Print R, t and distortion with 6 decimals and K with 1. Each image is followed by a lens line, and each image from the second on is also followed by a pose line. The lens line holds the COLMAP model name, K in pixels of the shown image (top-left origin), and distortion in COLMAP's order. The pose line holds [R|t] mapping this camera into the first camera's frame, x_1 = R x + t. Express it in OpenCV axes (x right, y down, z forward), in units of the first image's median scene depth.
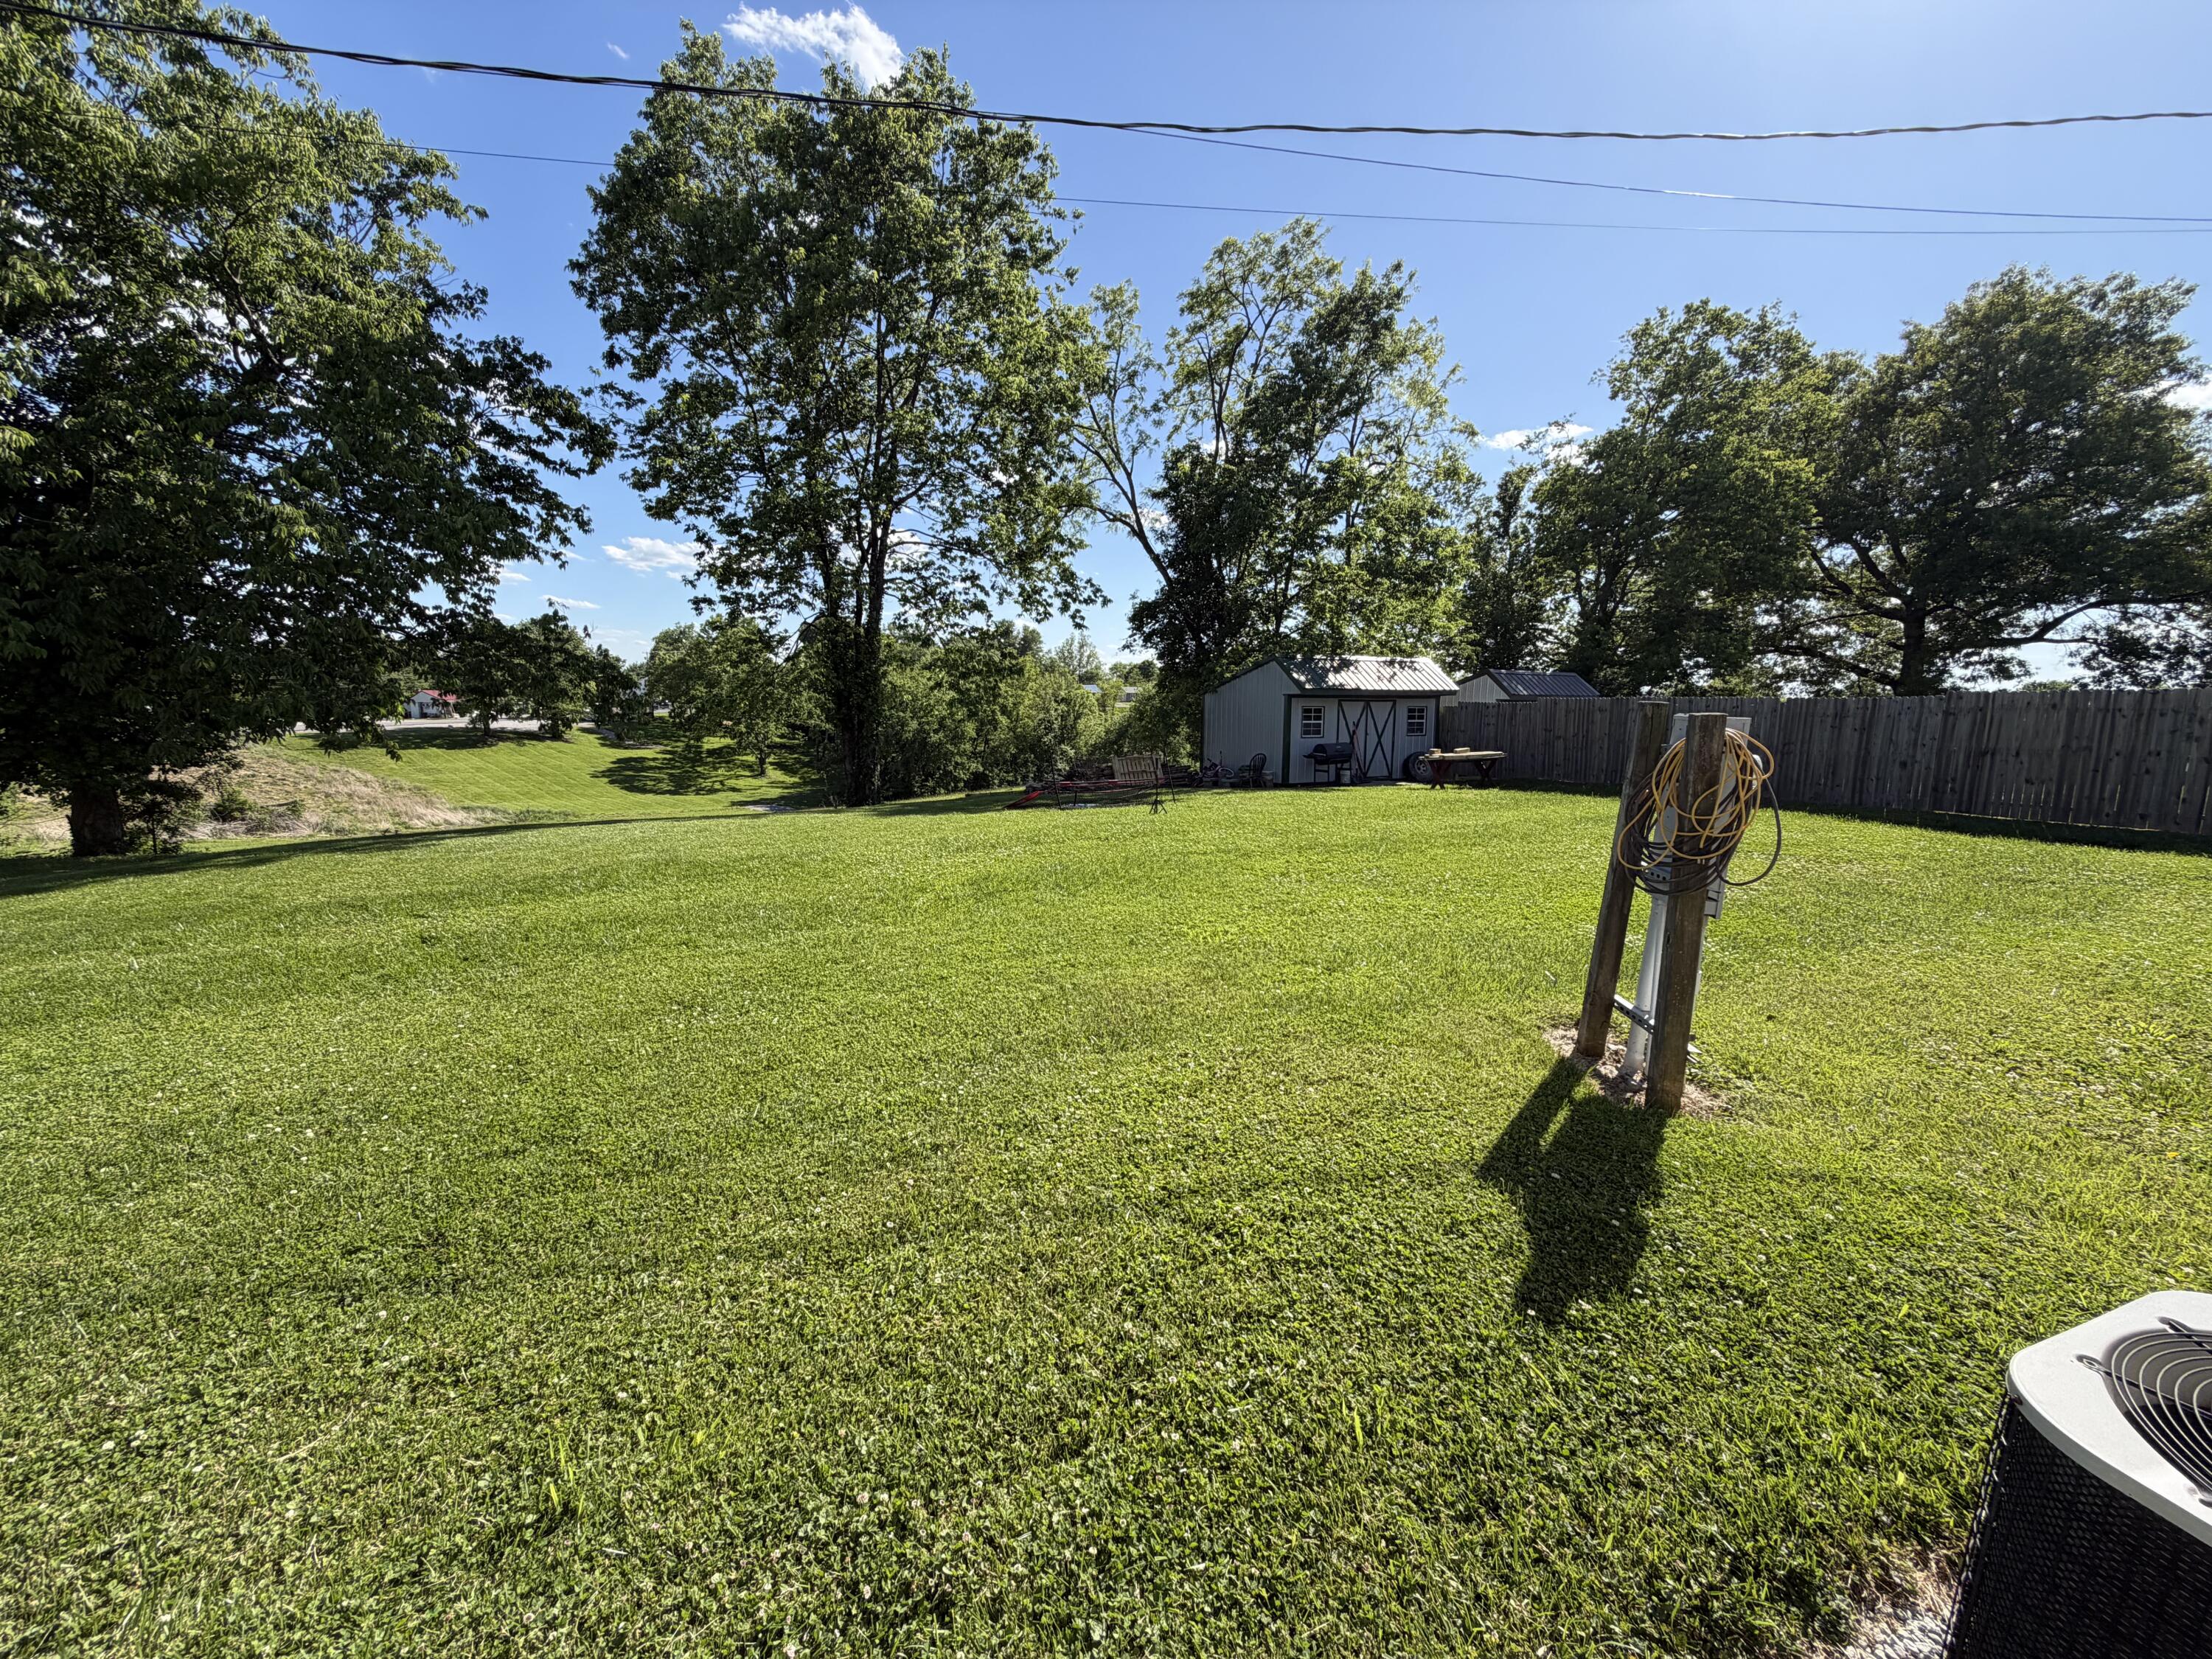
lens RADIAL K [[884.0, 0, 1099.9], [0, 884.0, 833.2], [0, 0, 1]] dist [0.000034, 0.000365]
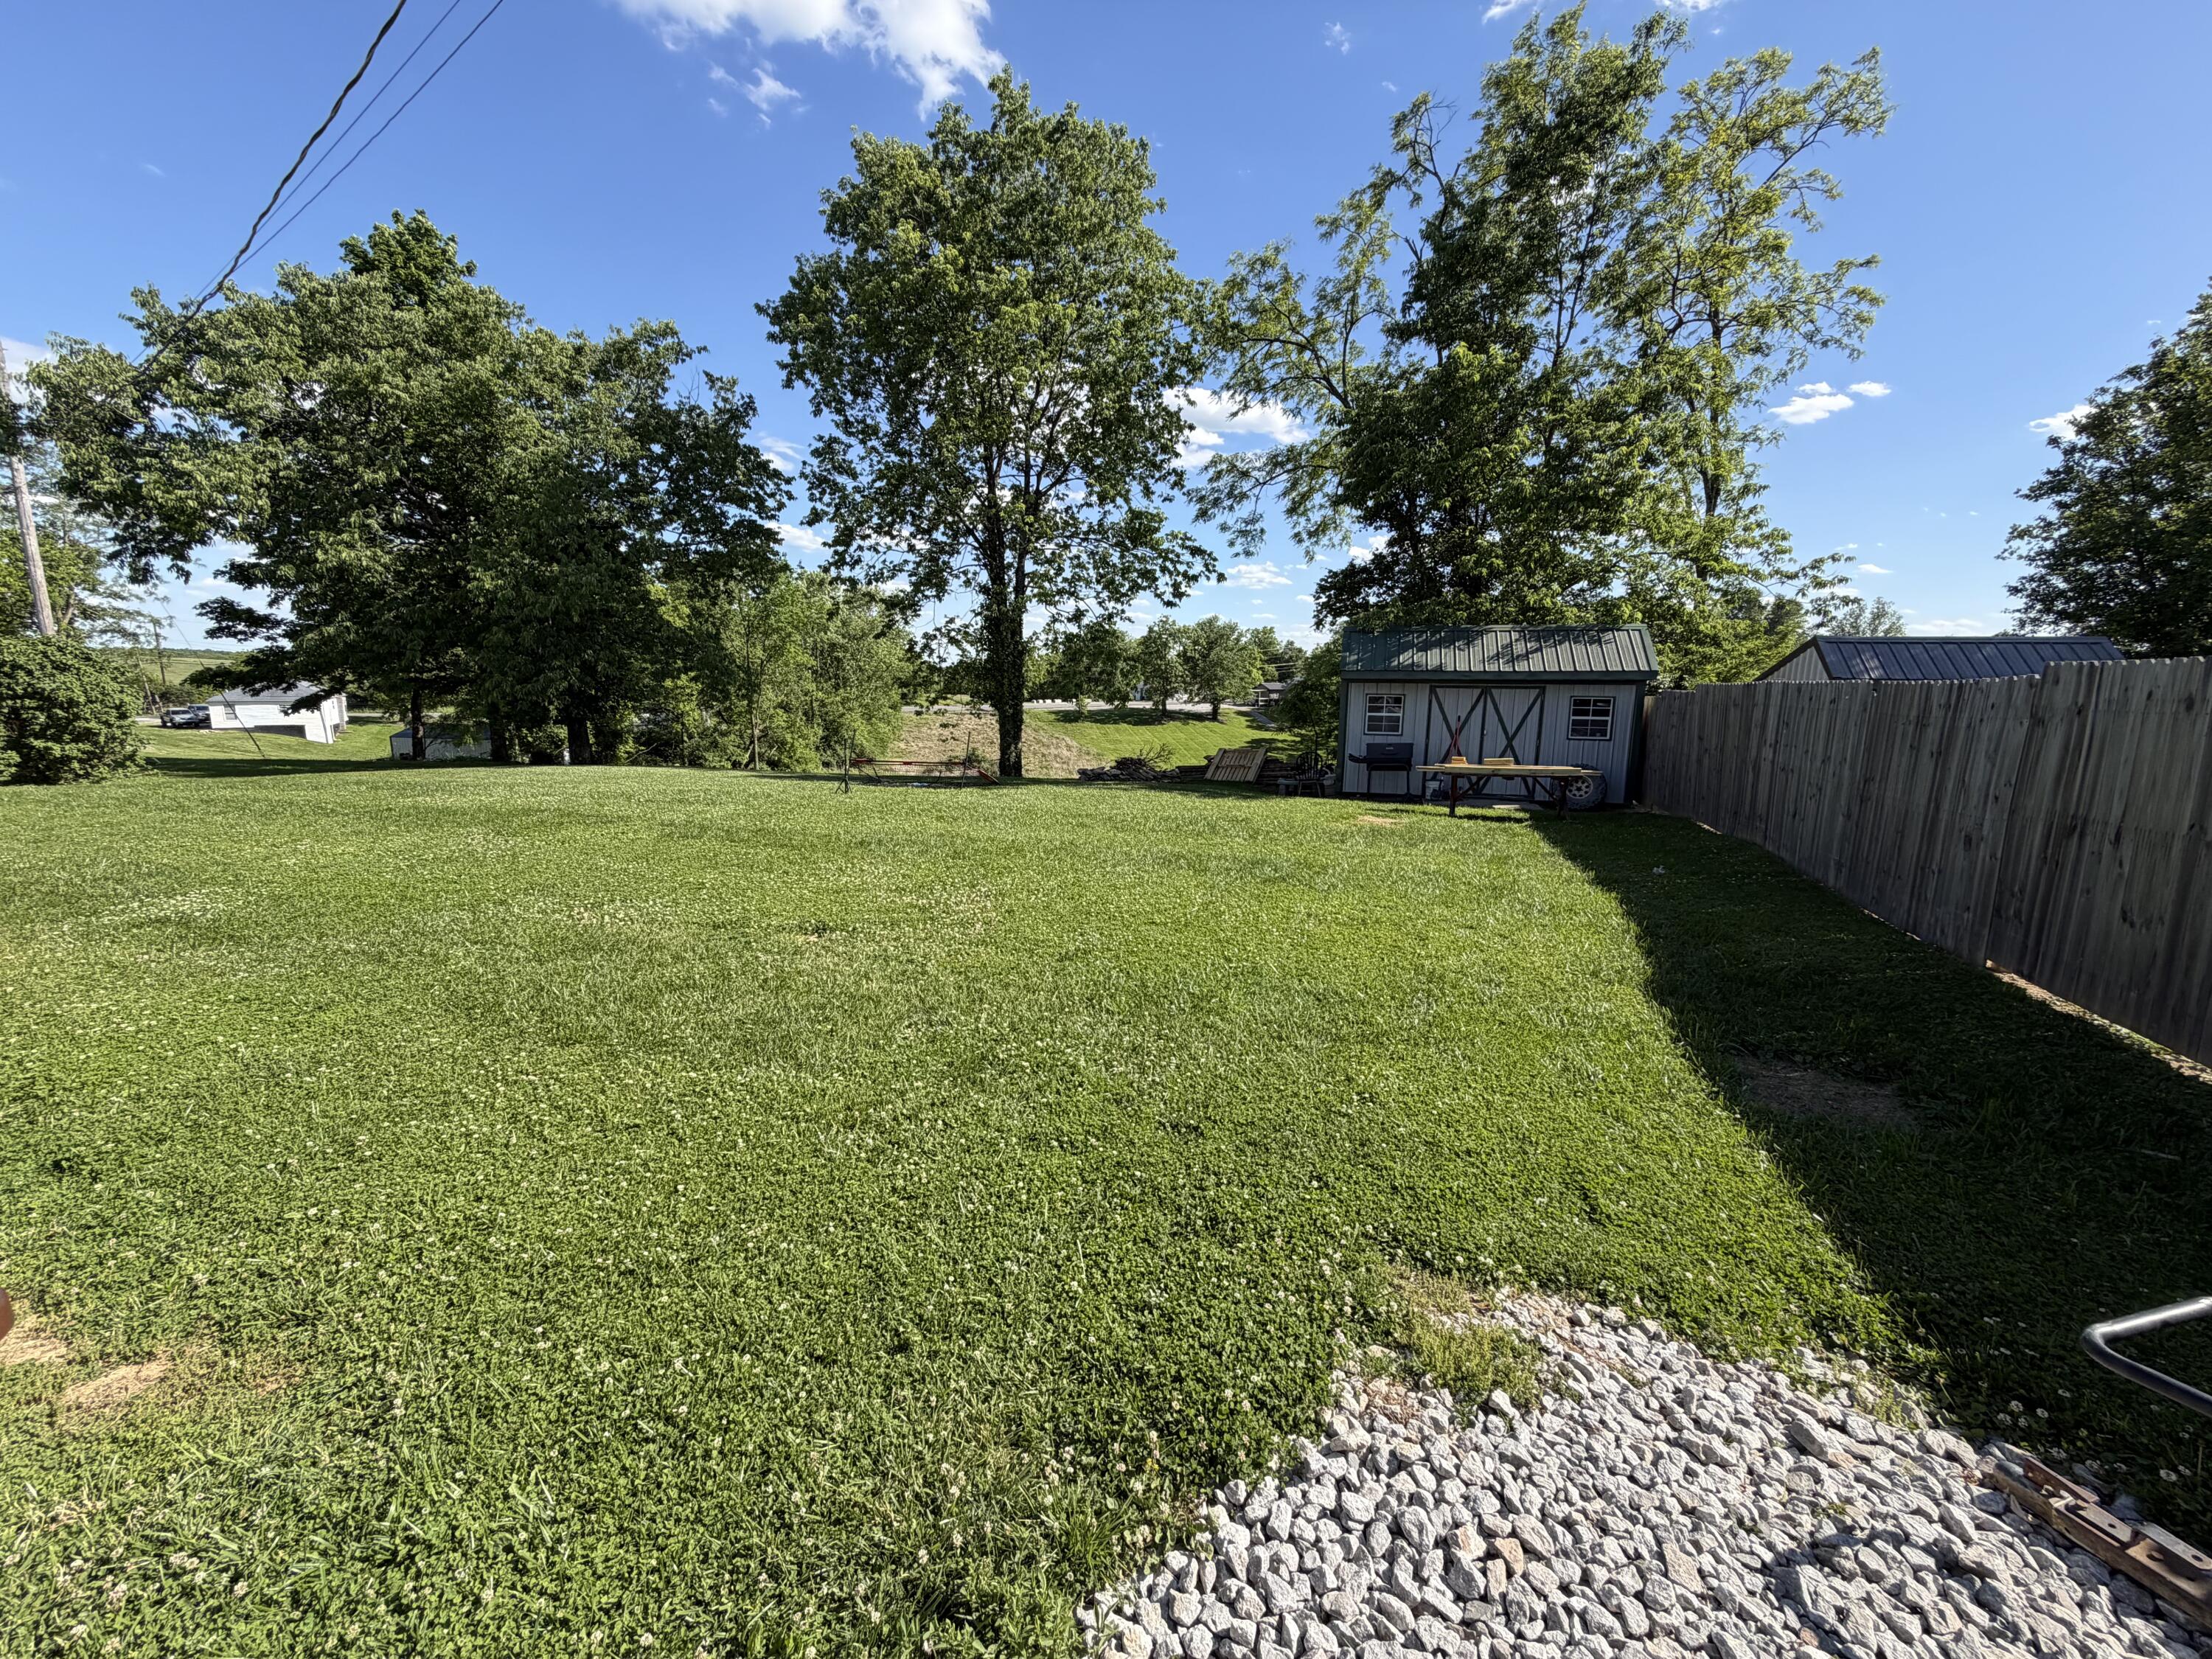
lens RADIAL K [[884.0, 0, 1099.9], [0, 884.0, 833.2], [0, 0, 1]] dist [0.000034, 0.000365]
pose [[0.724991, 0.116921, -0.678761, 0.582079], [-0.108146, 0.992586, 0.055468, -0.039094], [0.680215, 0.033191, 0.732261, 0.269365]]
